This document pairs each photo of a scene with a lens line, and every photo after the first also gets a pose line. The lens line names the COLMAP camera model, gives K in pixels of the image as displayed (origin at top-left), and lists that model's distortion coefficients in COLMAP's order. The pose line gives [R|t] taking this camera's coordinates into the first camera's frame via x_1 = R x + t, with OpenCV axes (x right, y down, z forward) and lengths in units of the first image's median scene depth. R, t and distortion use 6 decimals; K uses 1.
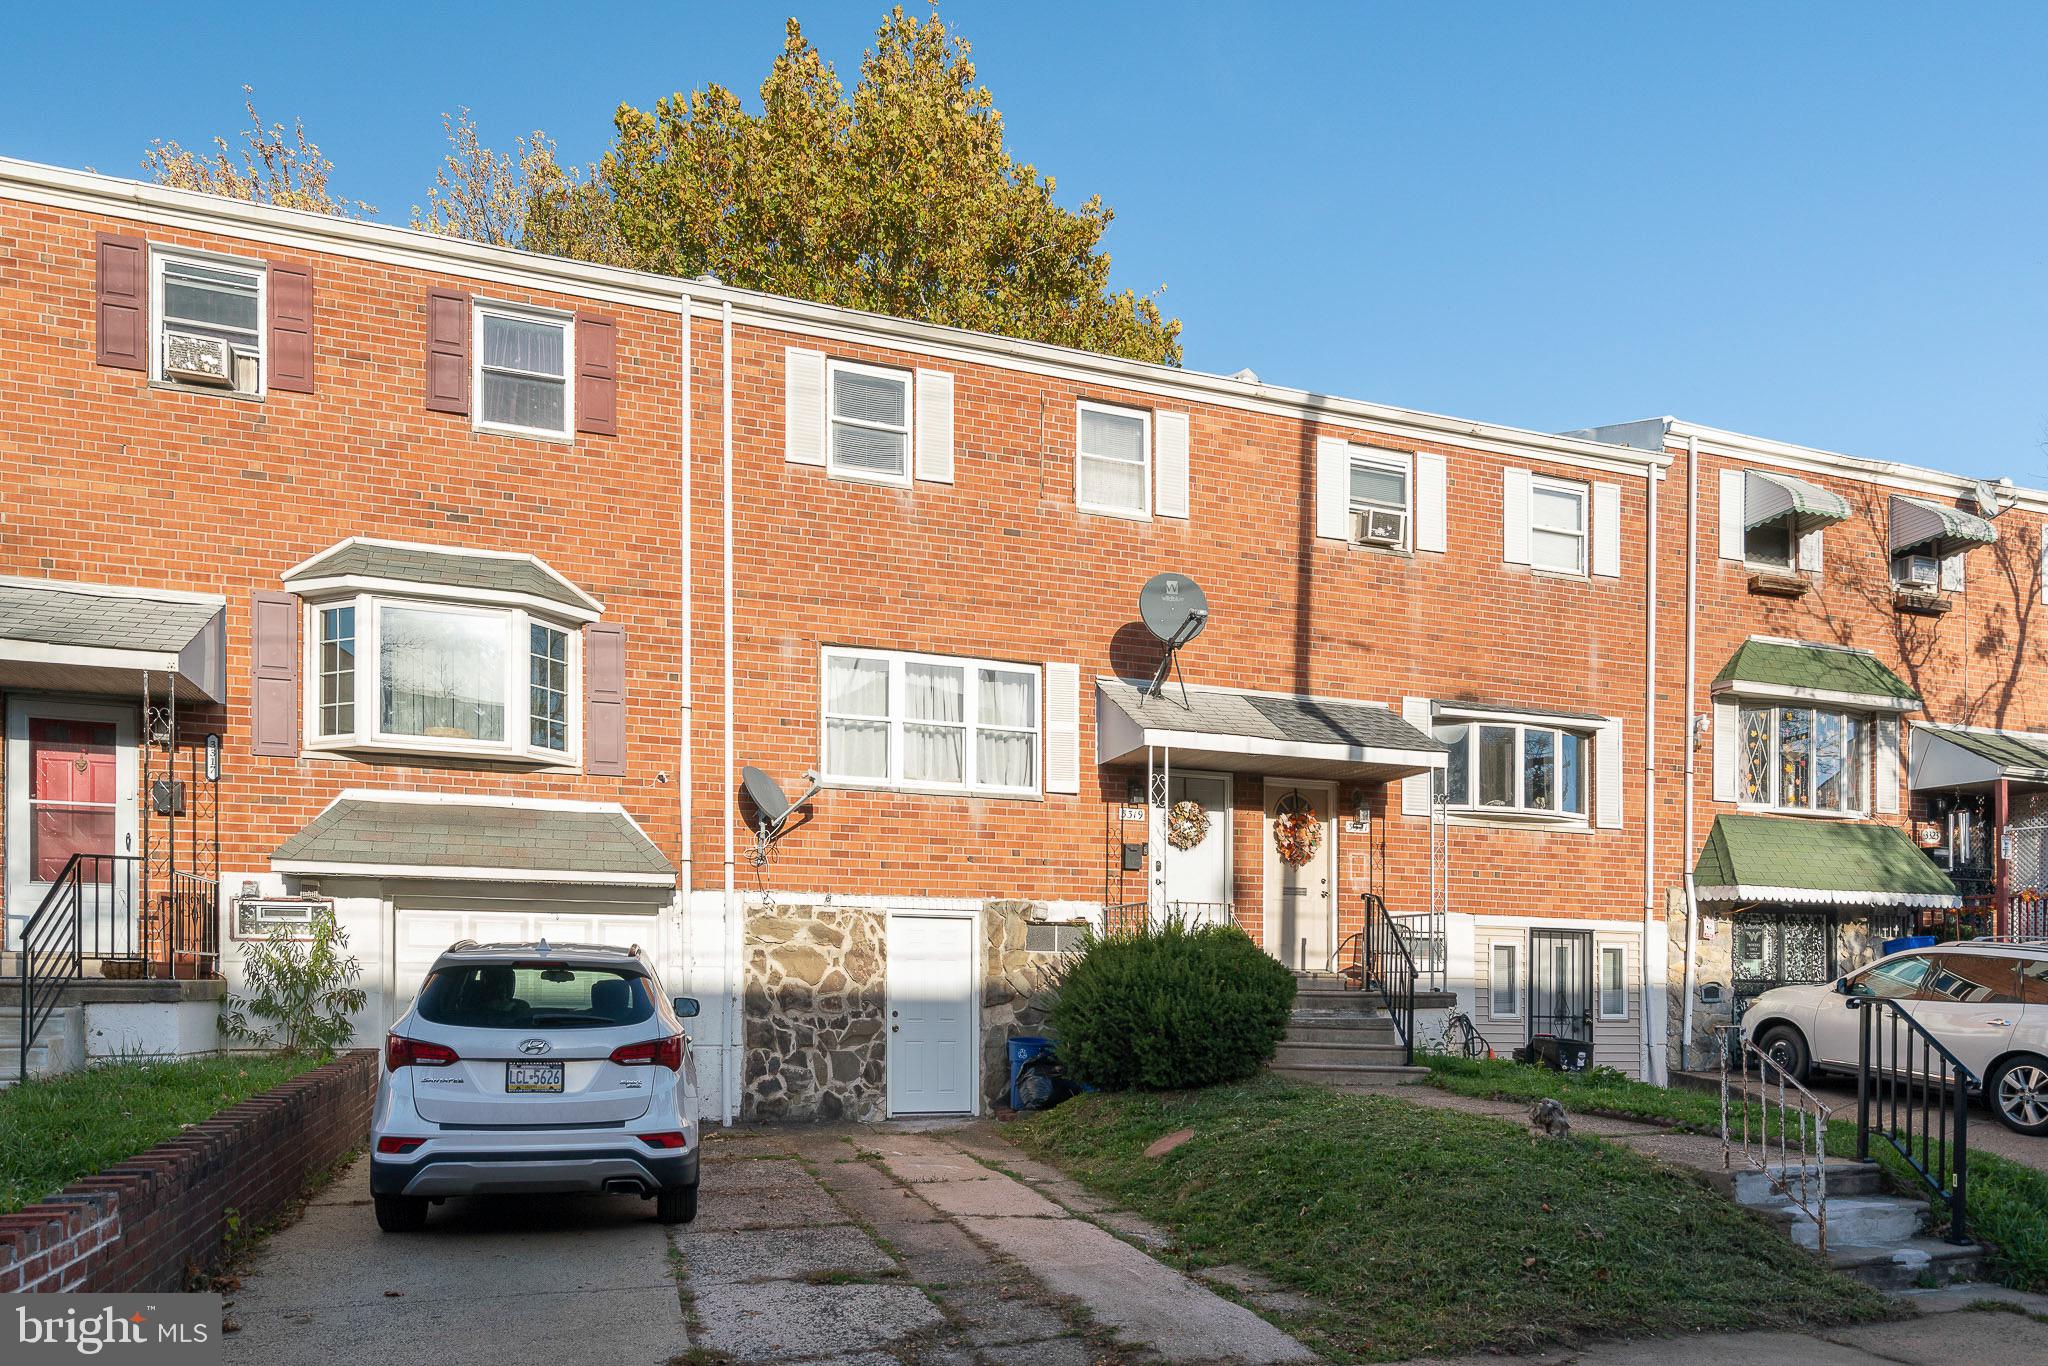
lens RADIAL K [[1067.2, 0, 1024.8], [0, 1067.2, 674.5], [0, 0, 1]] dist [0.001354, 0.001965]
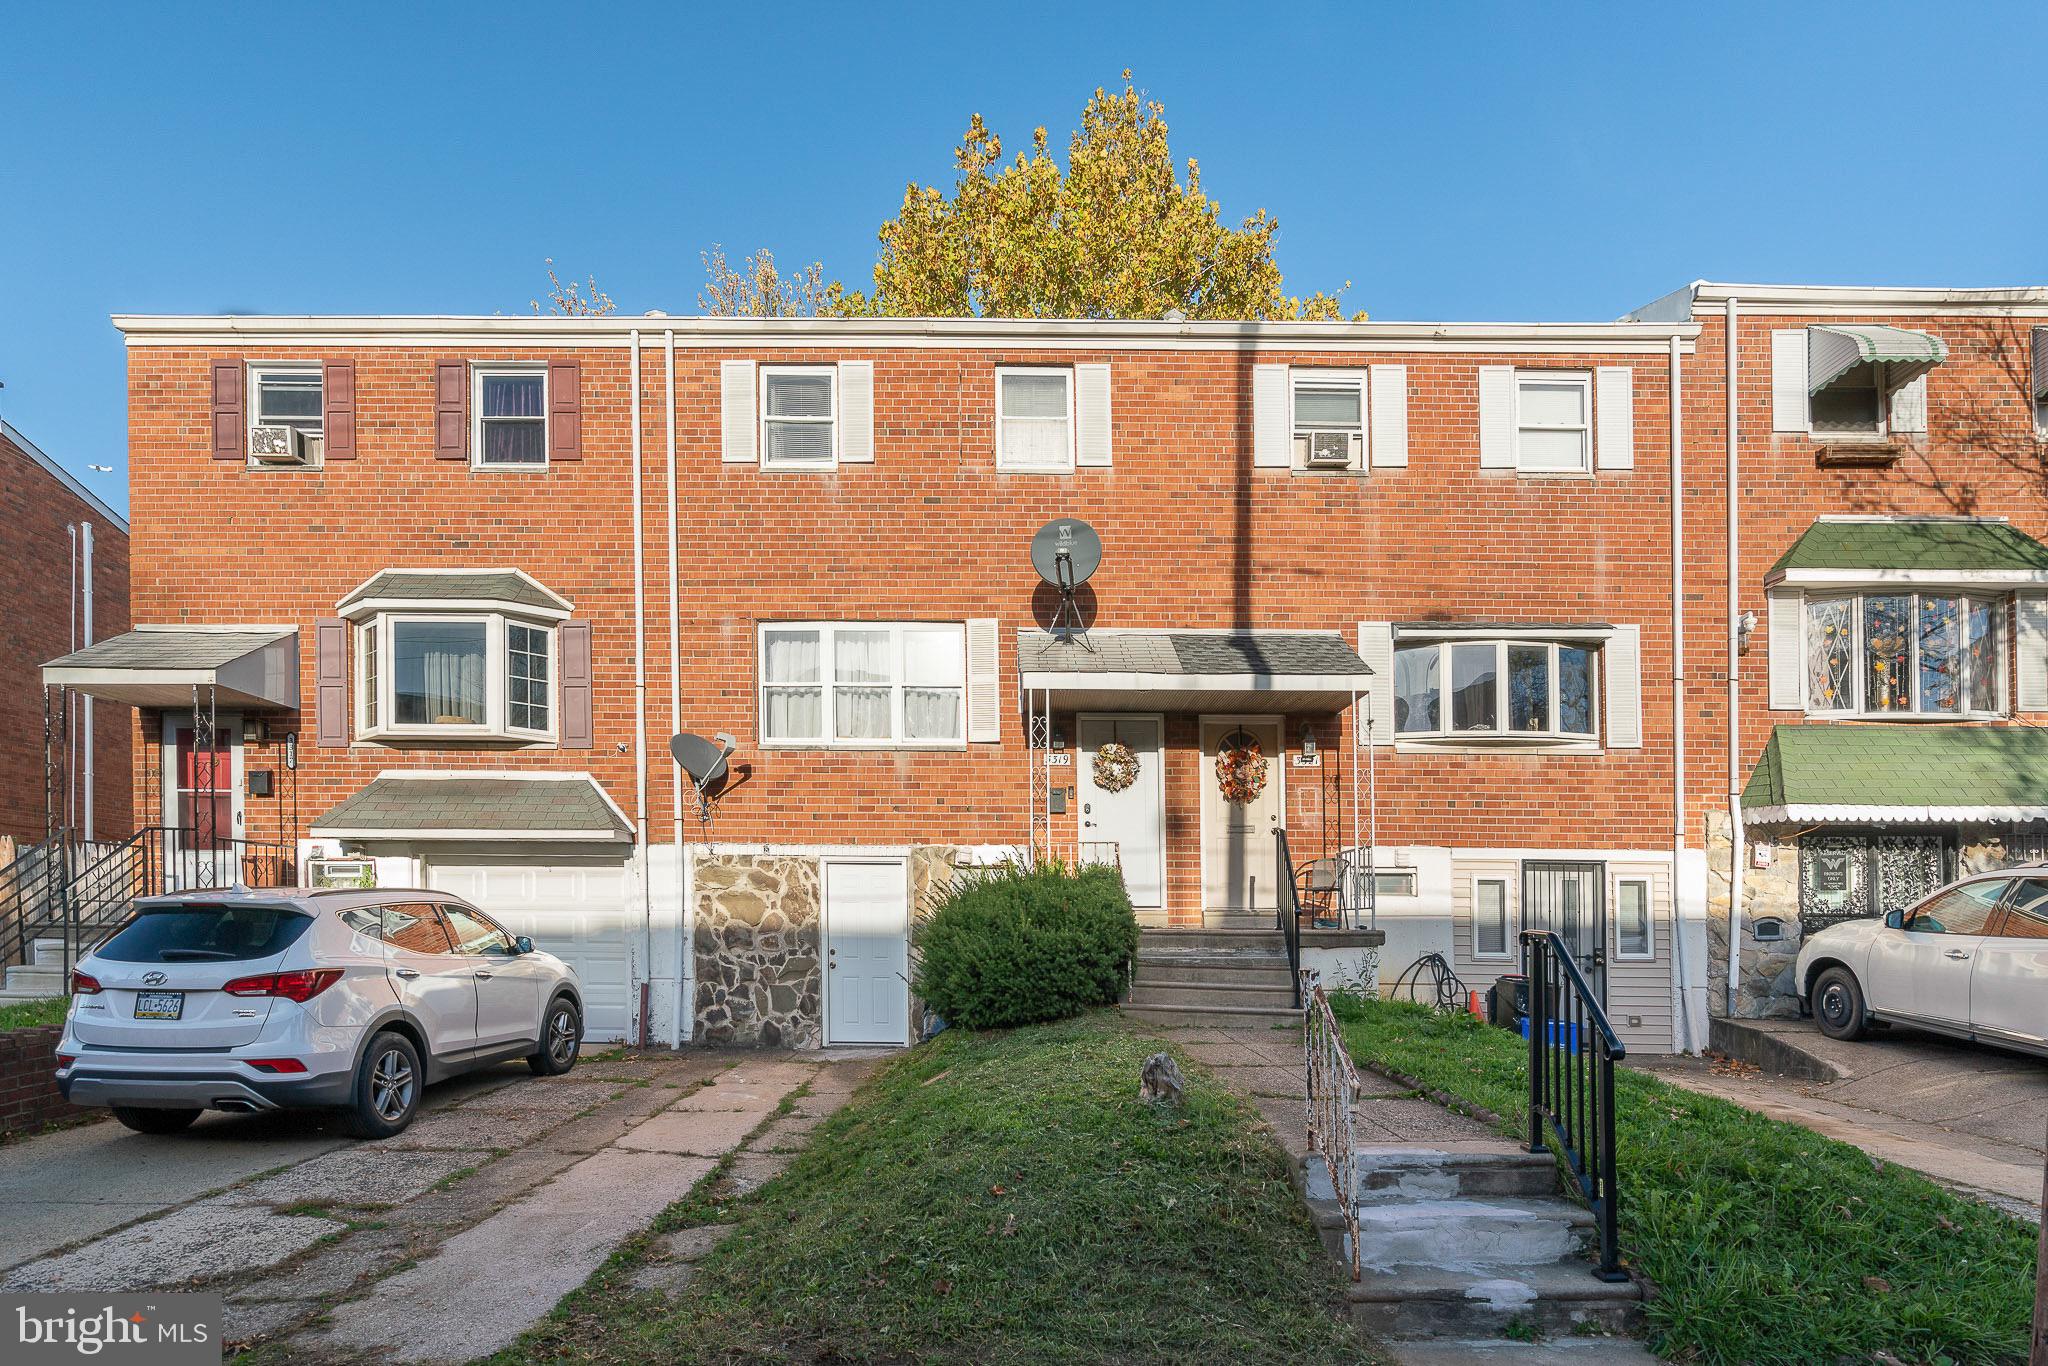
lens RADIAL K [[912.1, 0, 1024.0], [0, 912.1, 683.0], [0, 0, 1]] dist [-0.013465, 0.007895]
pose [[0.960463, -0.076555, -0.267674, 0.320623], [0.081849, 0.996607, 0.008657, 0.049555], [0.266103, -0.030224, 0.963471, 0.156506]]
